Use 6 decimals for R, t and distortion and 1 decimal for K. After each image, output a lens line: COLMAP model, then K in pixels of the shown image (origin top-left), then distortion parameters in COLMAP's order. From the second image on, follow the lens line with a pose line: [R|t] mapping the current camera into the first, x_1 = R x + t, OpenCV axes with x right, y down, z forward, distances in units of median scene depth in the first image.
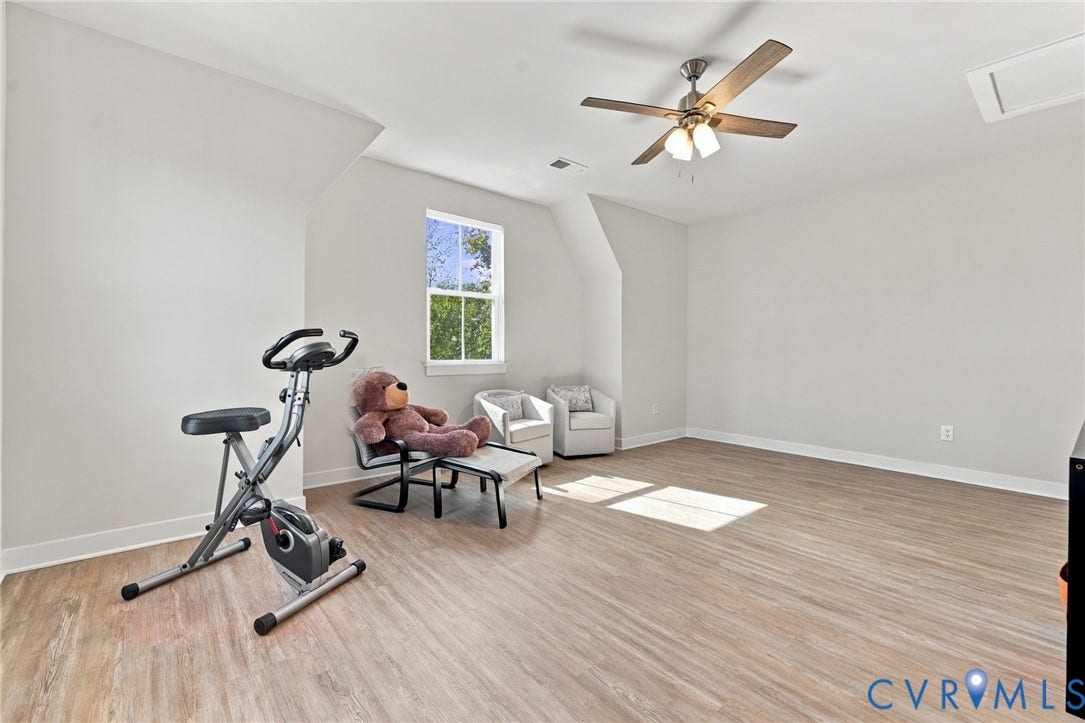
lens RADIAL K [[463.9, 0, 538.6], [0, 463.9, 354.5], [0, 0, 1]] dist [0.002670, -0.000009]
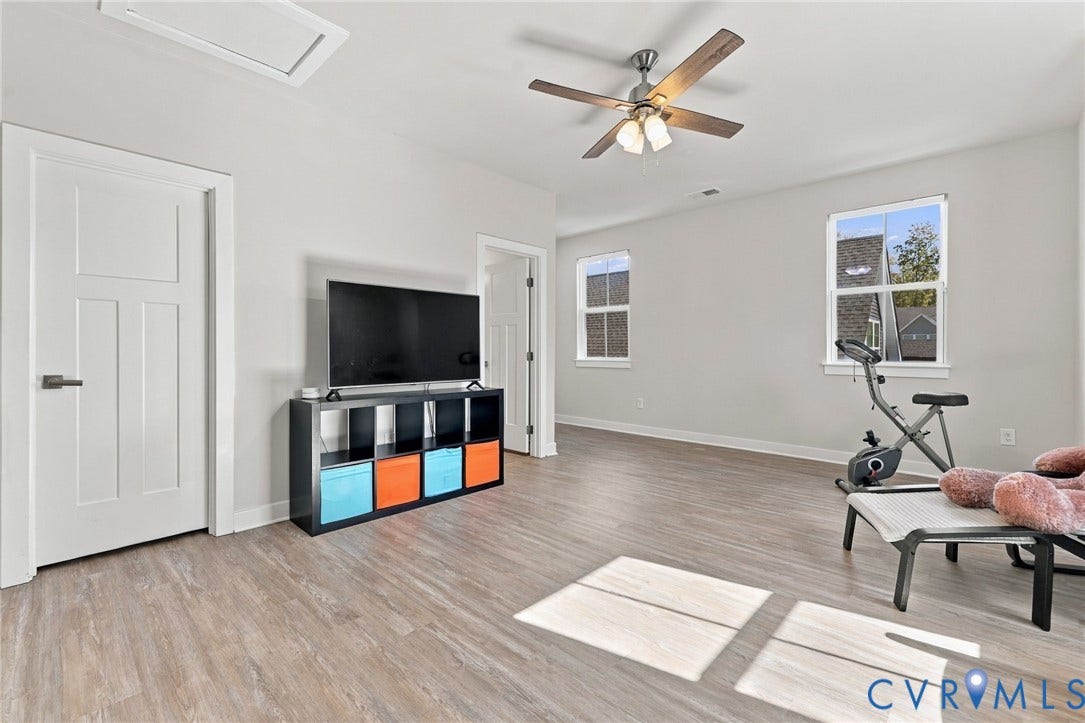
lens RADIAL K [[463.9, 0, 538.6], [0, 463.9, 354.5], [0, 0, 1]] dist [0.002670, -0.000009]
pose [[-0.994617, -0.006028, -0.103441, 0.635272], [-0.007865, 0.999818, 0.017356, -0.012237], [0.103318, 0.018076, -0.994484, 1.902687]]
